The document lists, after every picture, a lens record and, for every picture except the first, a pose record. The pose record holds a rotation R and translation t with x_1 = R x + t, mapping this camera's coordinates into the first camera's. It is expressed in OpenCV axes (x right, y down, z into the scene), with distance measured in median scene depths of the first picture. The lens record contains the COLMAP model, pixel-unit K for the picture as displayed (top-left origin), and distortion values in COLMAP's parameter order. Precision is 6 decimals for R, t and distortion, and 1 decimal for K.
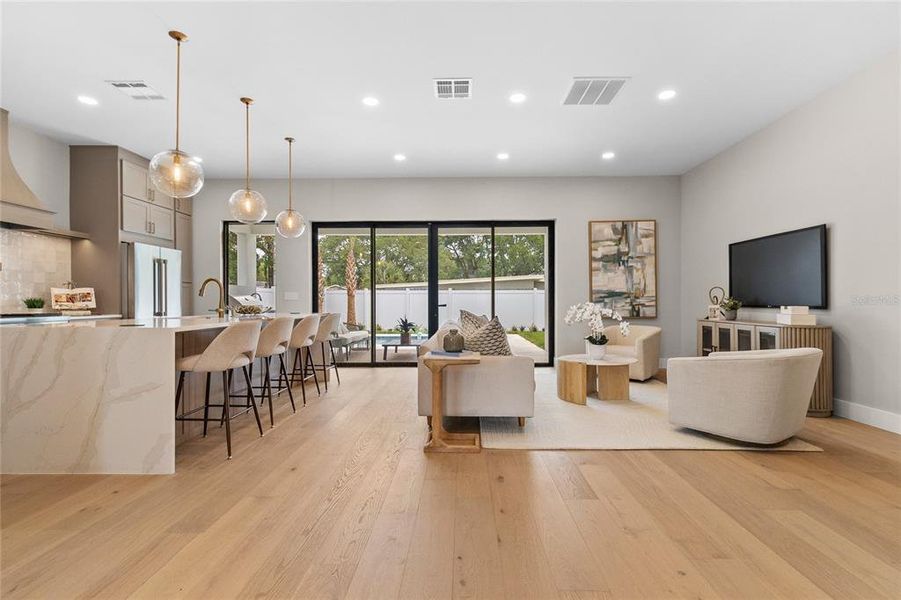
lens RADIAL K [[416.0, 0, 455.9], [0, 416.0, 301.2], [0, 0, 1]] dist [0.005985, -0.000433]
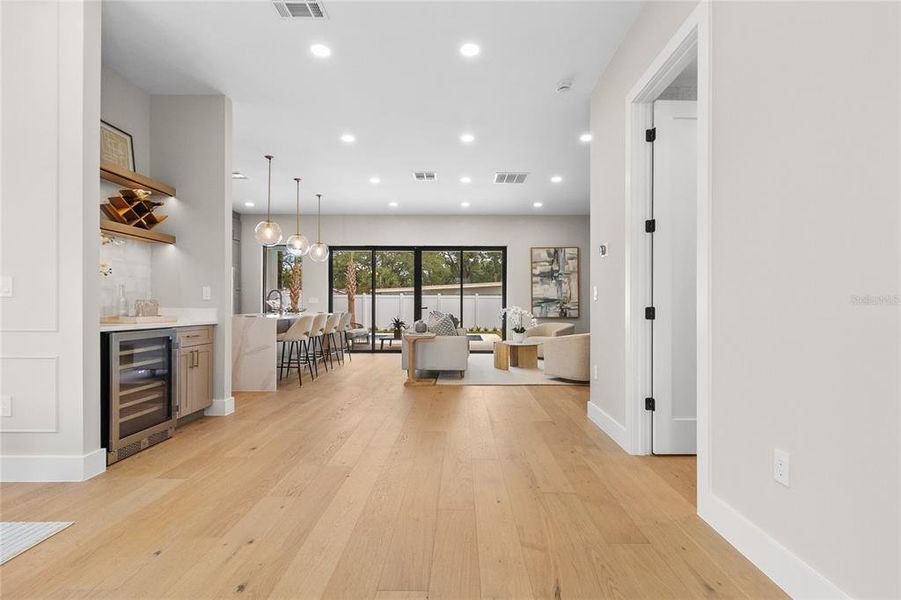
lens RADIAL K [[422.7, 0, 456.0], [0, 422.7, 304.3], [0, 0, 1]] dist [0.010906, -0.001421]
pose [[0.999952, 0.005618, 0.008071, 0.071288], [-0.005604, 0.999983, -0.001752, -0.000094], [-0.008081, 0.001706, 0.999966, -0.461036]]
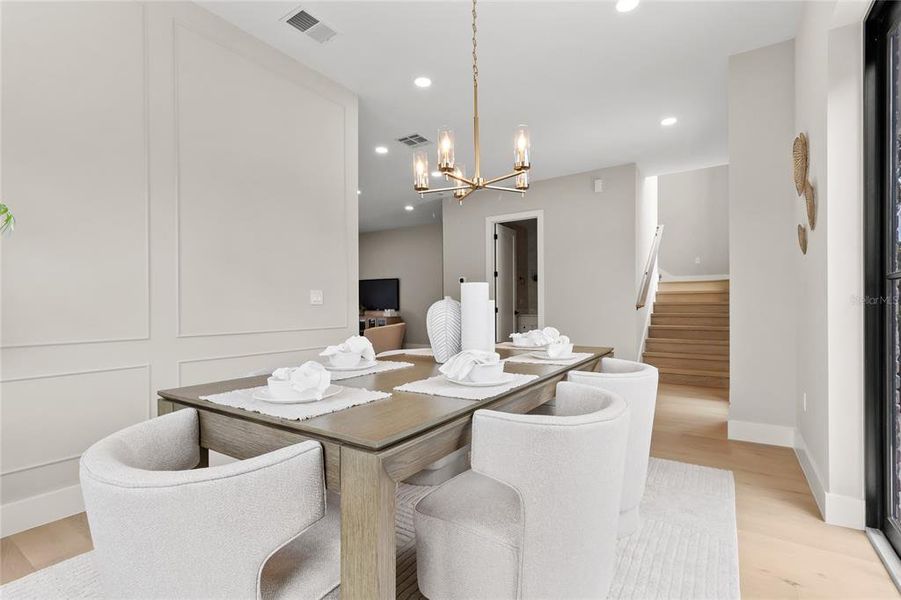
lens RADIAL K [[416.0, 0, 454.2], [0, 416.0, 305.0], [0, 0, 1]] dist [0.005985, -0.000433]
pose [[0.546293, 0.007679, 0.837559, -0.781483], [0.000097, 0.999957, -0.009231, 0.006932], [-0.837594, 0.005124, 0.546269, -0.508872]]
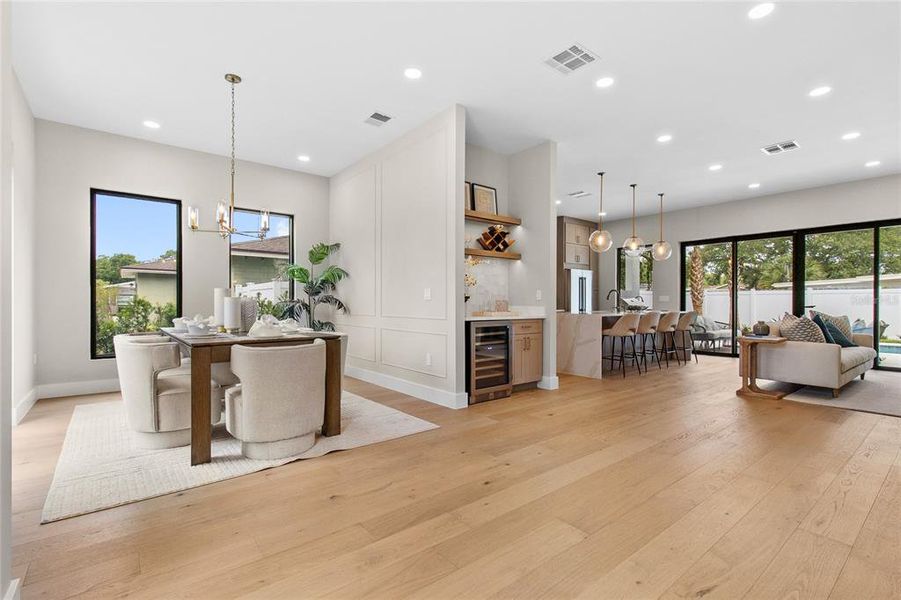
lens RADIAL K [[416.0, 0, 452.5], [0, 416.0, 304.9], [0, 0, 1]] dist [0.005985, -0.000433]
pose [[0.643793, 0.006520, -0.765172, 0.240287], [-0.000823, 0.999969, 0.007828, -0.002530], [0.765199, -0.004410, 0.643778, -0.485549]]
